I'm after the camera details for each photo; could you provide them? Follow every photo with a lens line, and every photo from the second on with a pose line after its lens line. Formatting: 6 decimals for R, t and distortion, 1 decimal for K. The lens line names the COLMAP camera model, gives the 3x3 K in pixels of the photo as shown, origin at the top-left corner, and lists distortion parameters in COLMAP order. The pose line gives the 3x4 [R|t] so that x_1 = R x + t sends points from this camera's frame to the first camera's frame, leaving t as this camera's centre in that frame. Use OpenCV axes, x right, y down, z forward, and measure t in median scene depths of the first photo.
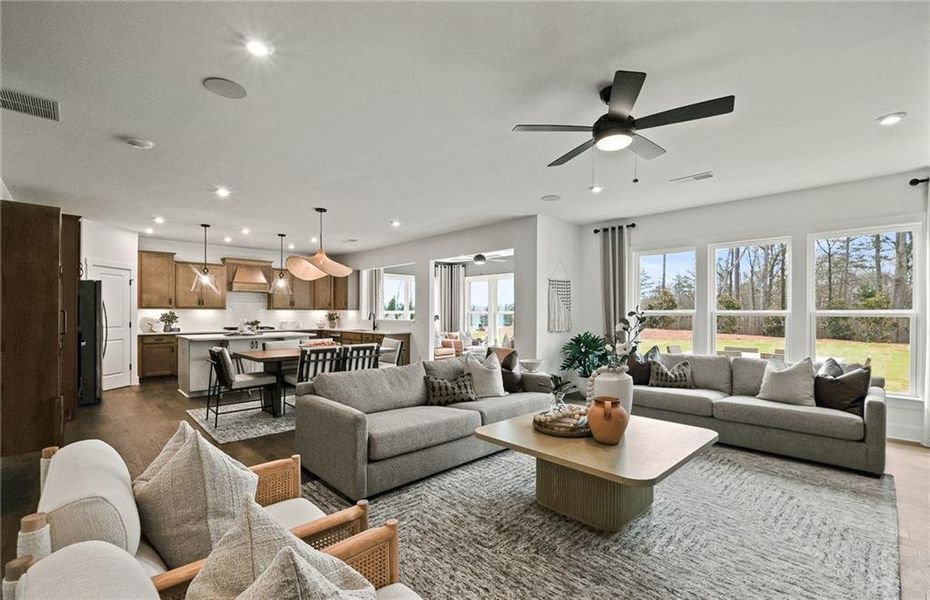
lens RADIAL K [[412.6, 0, 472.8], [0, 412.6, 300.4], [0, 0, 1]] dist [0.000041, -0.000011]
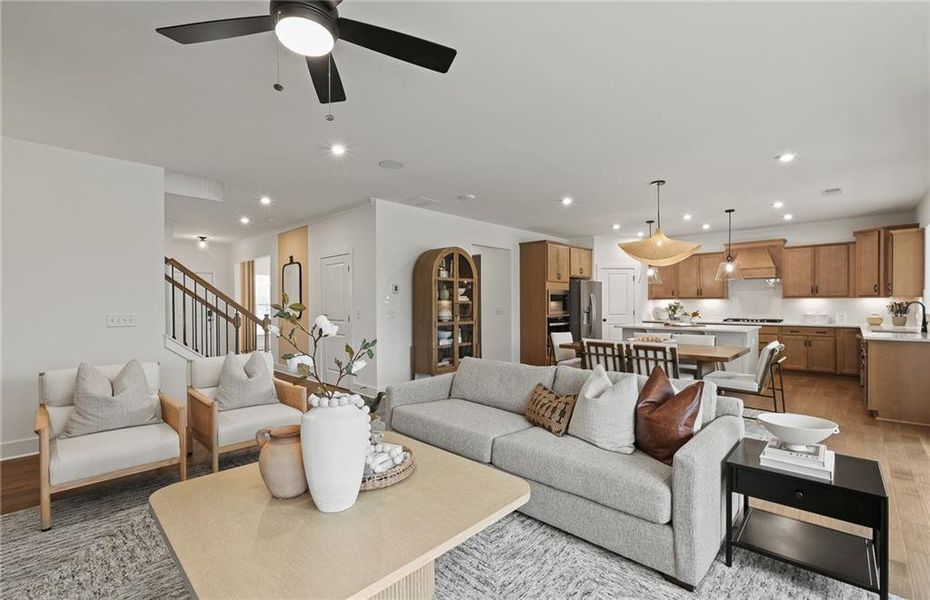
lens RADIAL K [[412.6, 0, 472.8], [0, 412.6, 300.4], [0, 0, 1]] dist [0.000041, -0.000011]
pose [[0.059154, -0.008845, -0.998210, 0.326104], [0.035471, 0.999348, -0.006753, 0.011219], [0.997618, -0.035008, 0.059429, 0.399516]]
